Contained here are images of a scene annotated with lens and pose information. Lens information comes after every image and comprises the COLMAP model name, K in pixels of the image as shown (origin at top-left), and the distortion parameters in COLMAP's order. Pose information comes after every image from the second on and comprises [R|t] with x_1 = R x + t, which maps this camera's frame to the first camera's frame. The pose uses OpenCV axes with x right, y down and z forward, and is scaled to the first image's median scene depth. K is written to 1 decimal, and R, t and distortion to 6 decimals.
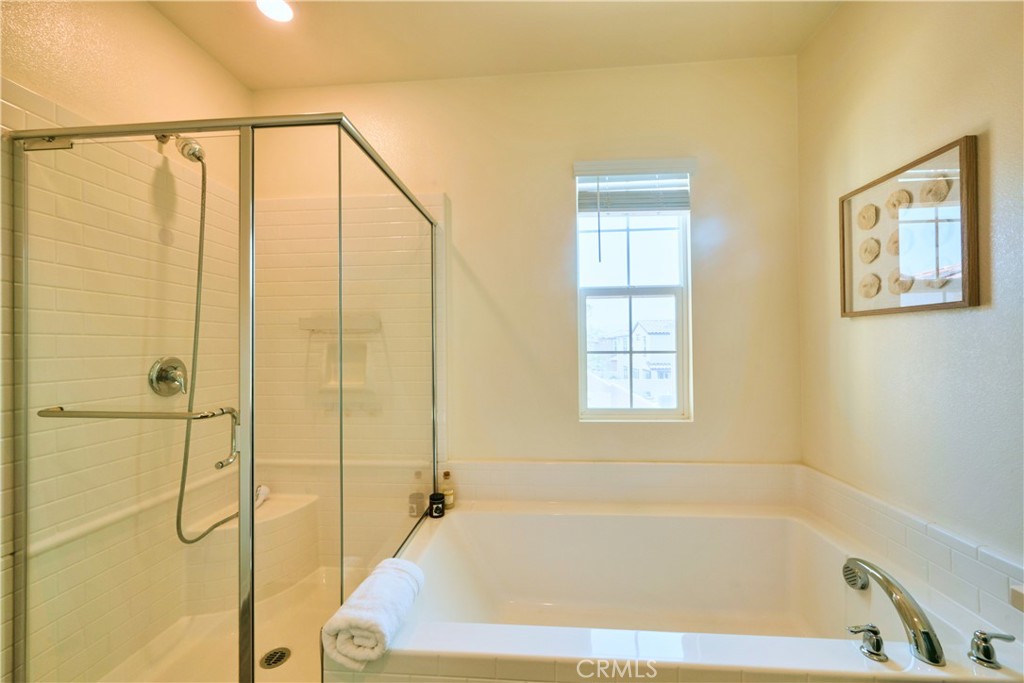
lens RADIAL K [[400.4, 0, 510.8], [0, 400.4, 343.6], [0, 0, 1]] dist [-0.000869, 0.000232]
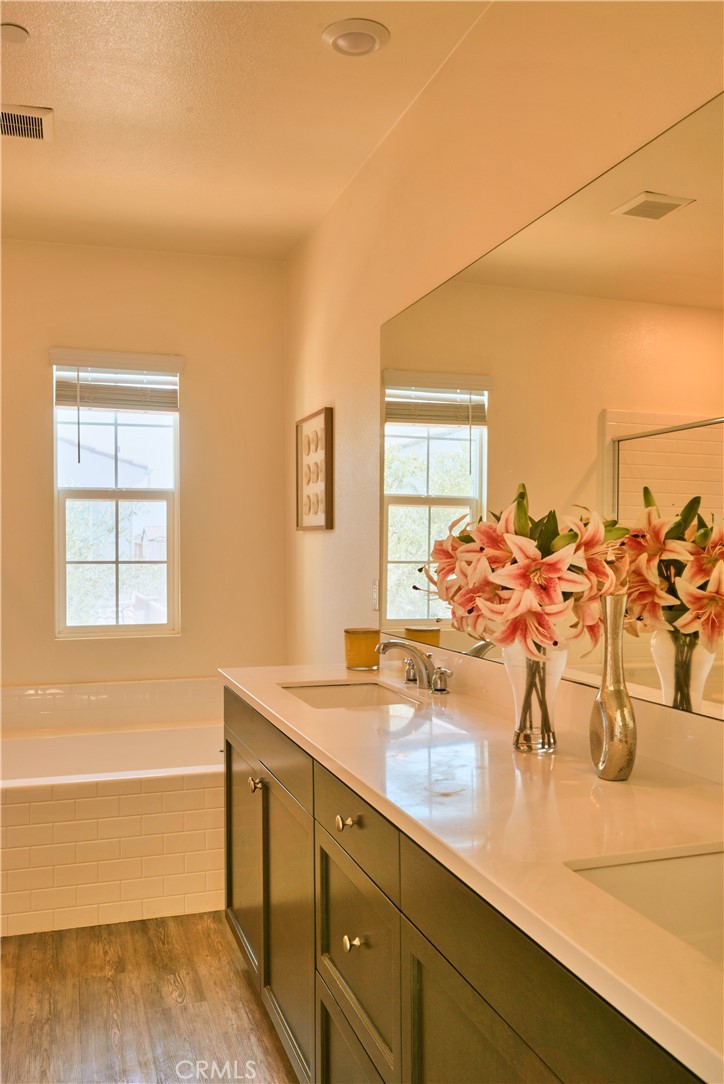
lens RADIAL K [[934.5, 0, 363.1], [0, 934.5, 558.2], [0, 0, 1]] dist [-0.014458, -0.005393]
pose [[0.923860, 0.003097, 0.382718, 0.009647], [-0.009475, 0.999846, 0.014781, -0.025409], [-0.382614, -0.017282, 0.923747, -1.221169]]
